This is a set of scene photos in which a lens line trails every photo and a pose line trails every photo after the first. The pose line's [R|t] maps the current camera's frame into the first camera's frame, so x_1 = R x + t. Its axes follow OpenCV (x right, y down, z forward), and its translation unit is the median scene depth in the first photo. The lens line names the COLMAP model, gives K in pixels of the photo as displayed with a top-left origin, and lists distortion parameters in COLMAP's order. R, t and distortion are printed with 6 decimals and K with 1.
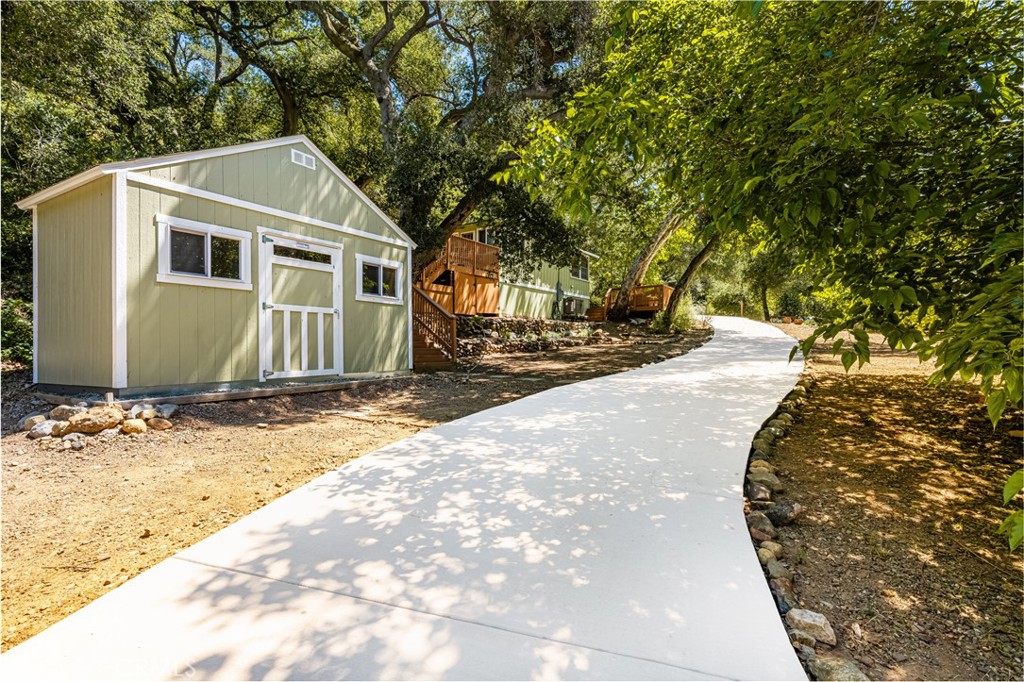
lens RADIAL K [[459.5, 0, 516.0], [0, 459.5, 346.9], [0, 0, 1]] dist [0.001919, 0.000215]
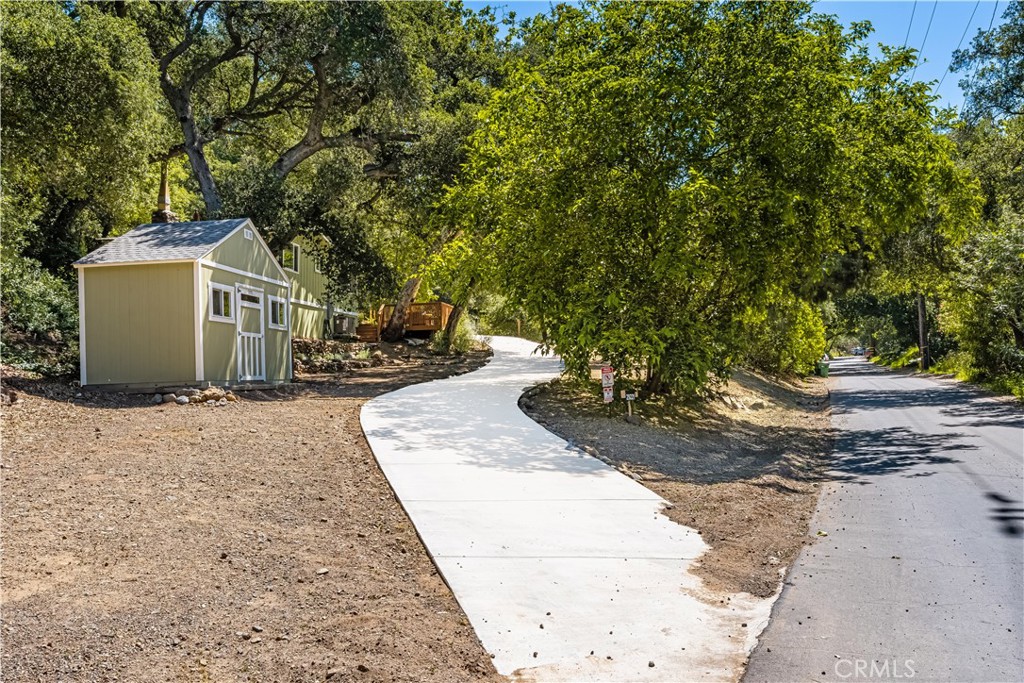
lens RADIAL K [[742.7, 0, 512.2], [0, 742.7, 346.6], [0, 0, 1]] dist [0.003110, 0.000234]
pose [[0.903130, -0.001726, 0.429363, -0.243327], [0.022362, 0.998824, -0.043022, 0.025895], [-0.428784, 0.048455, 0.902107, -0.510335]]
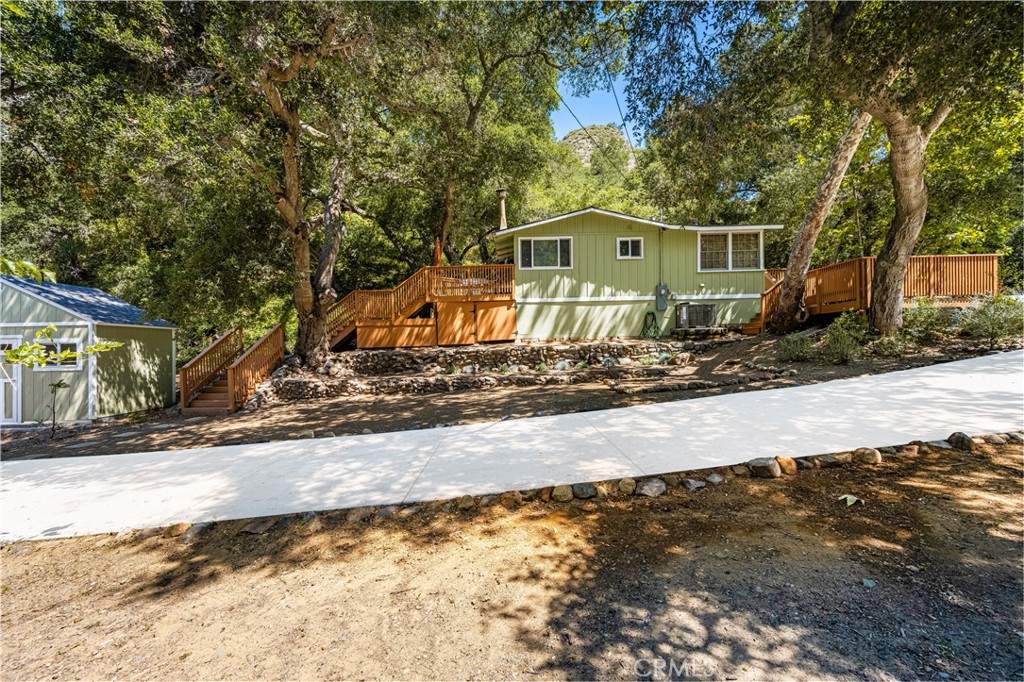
lens RADIAL K [[389.4, 0, 522.0], [0, 389.4, 348.0], [0, 0, 1]] dist [0.012651, 0.000020]
pose [[0.558733, -0.000106, -0.829347, 0.582829], [0.013823, 0.999862, 0.009186, -0.062123], [0.829232, -0.016597, 0.558658, 0.590162]]
